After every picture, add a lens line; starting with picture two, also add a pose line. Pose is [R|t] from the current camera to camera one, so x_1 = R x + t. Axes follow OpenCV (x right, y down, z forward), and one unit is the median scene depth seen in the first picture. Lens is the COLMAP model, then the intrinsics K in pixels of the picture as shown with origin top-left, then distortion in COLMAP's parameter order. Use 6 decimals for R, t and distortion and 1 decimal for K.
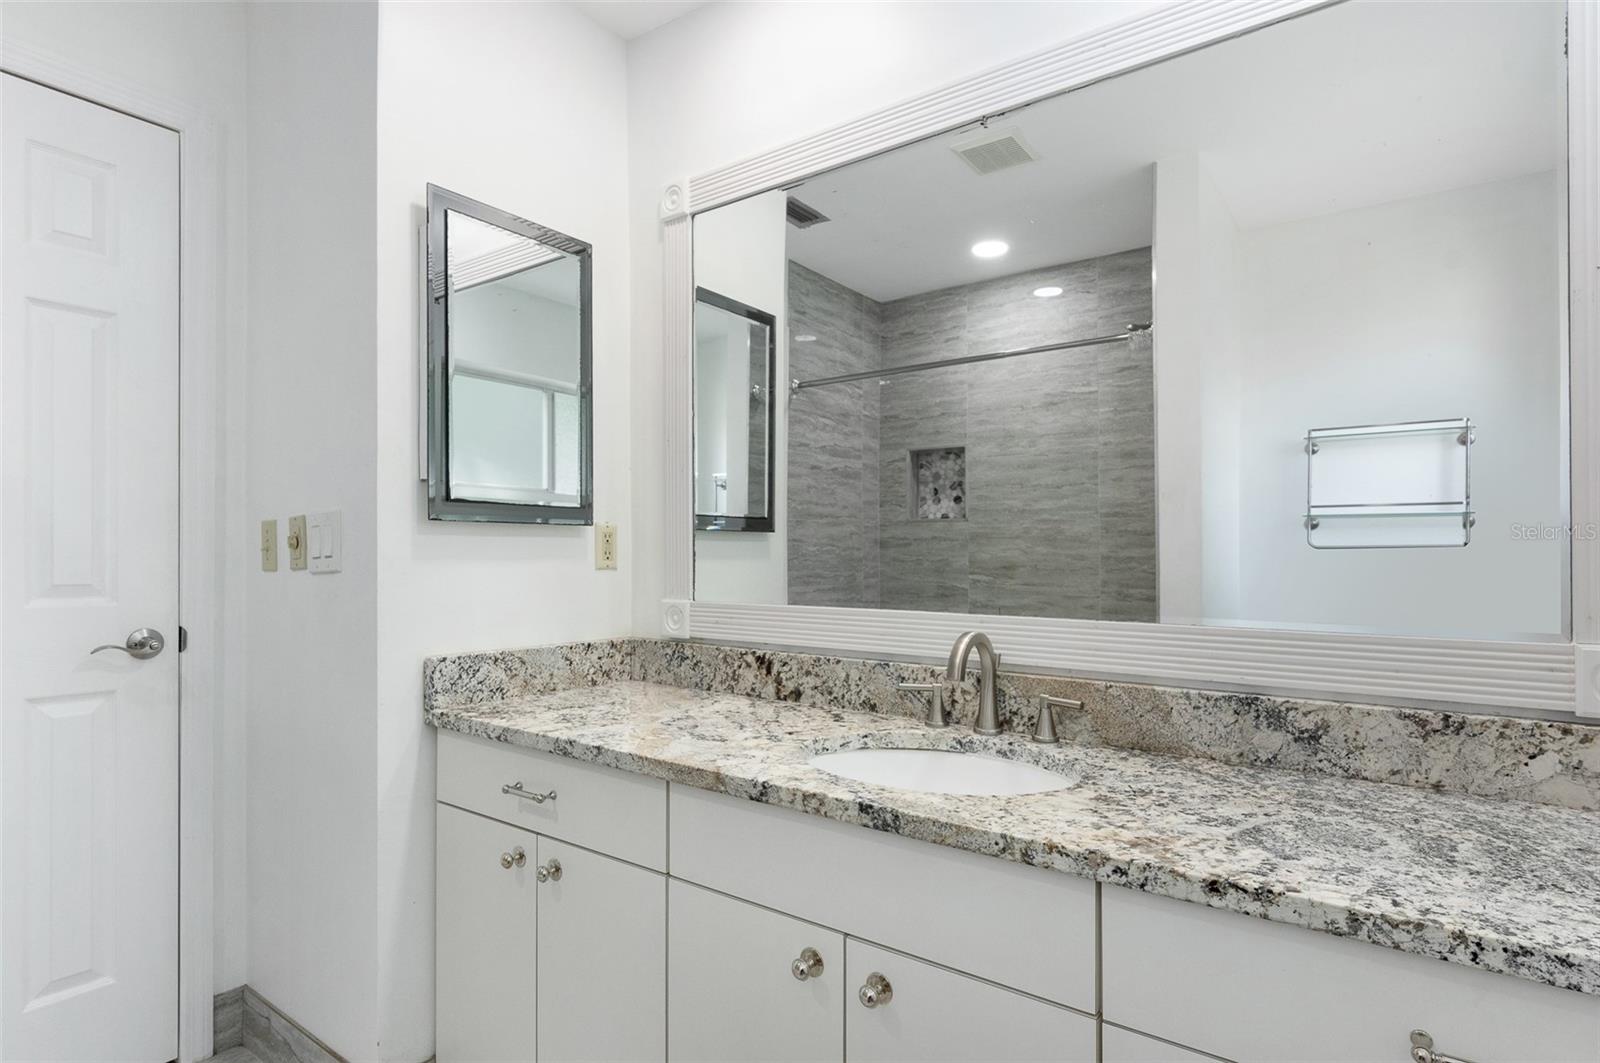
lens RADIAL K [[841.0, 0, 788.0], [0, 841.0, 546.9], [0, 0, 1]] dist [0.000094, 0.002240]
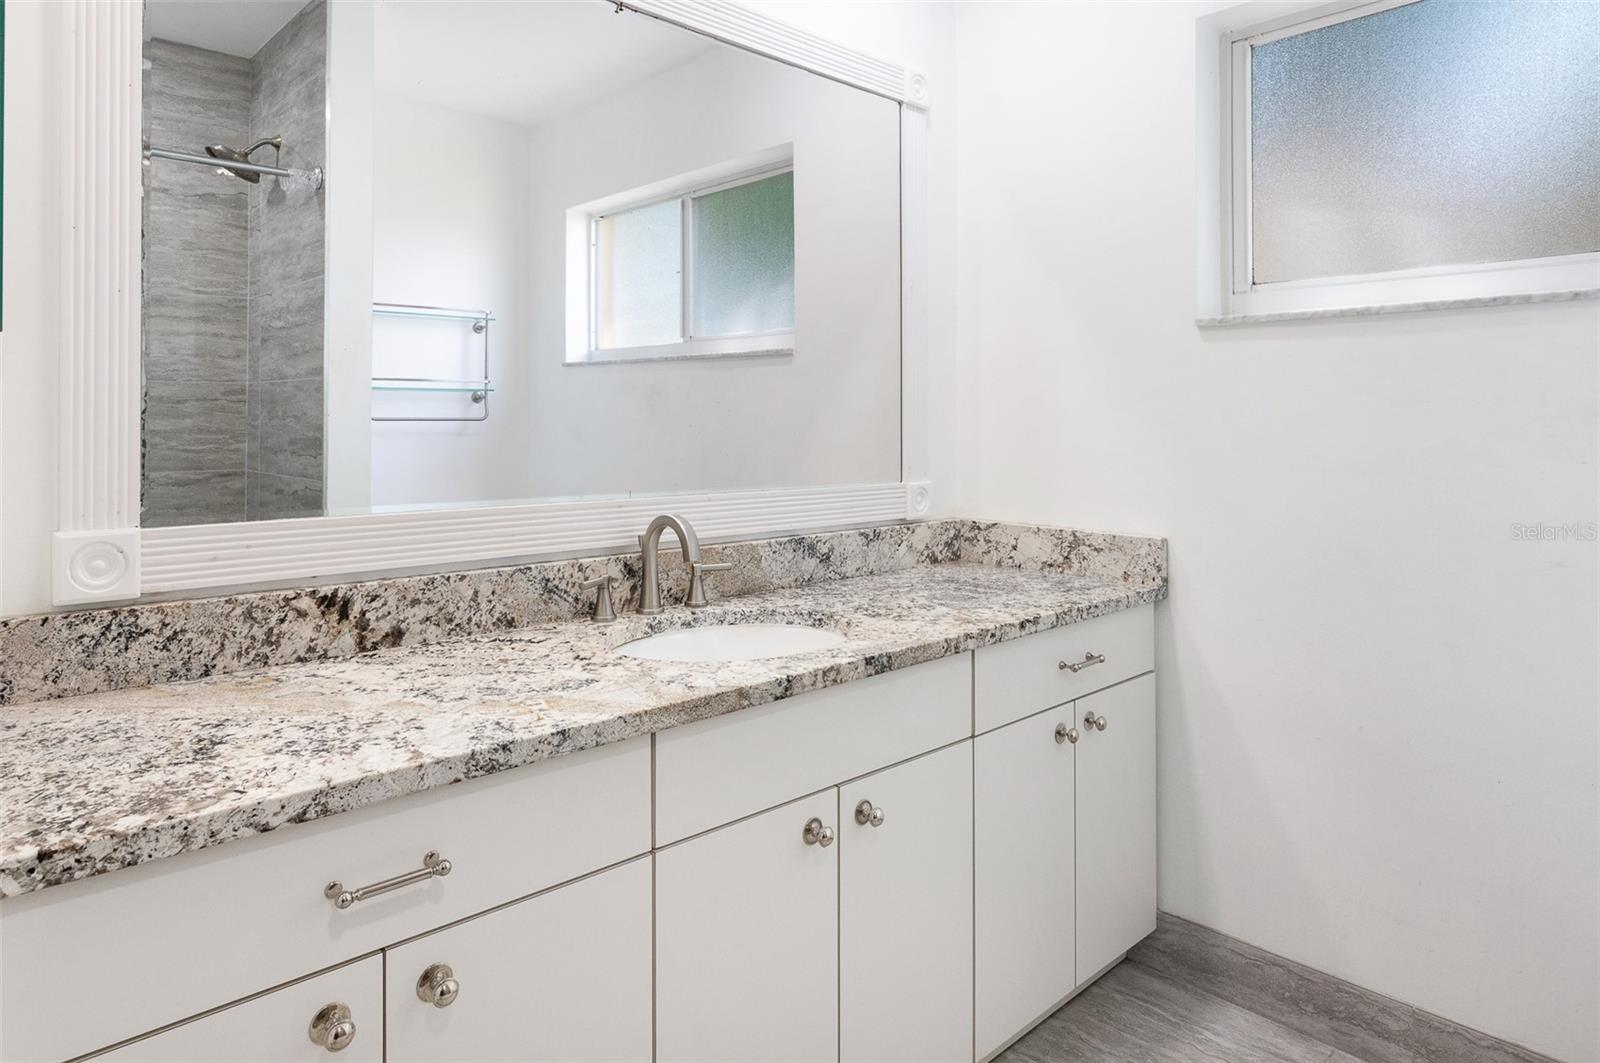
lens RADIAL K [[966.4, 0, 800.3], [0, 966.4, 417.4], [0, 0, 1]] dist [0.000482, -0.004255]
pose [[0.165103, 0.003582, 0.986270, -0.810360], [-0.012952, 0.999915, -0.001463, -0.016131], [-0.986191, -0.012533, 0.165136, 0.566868]]
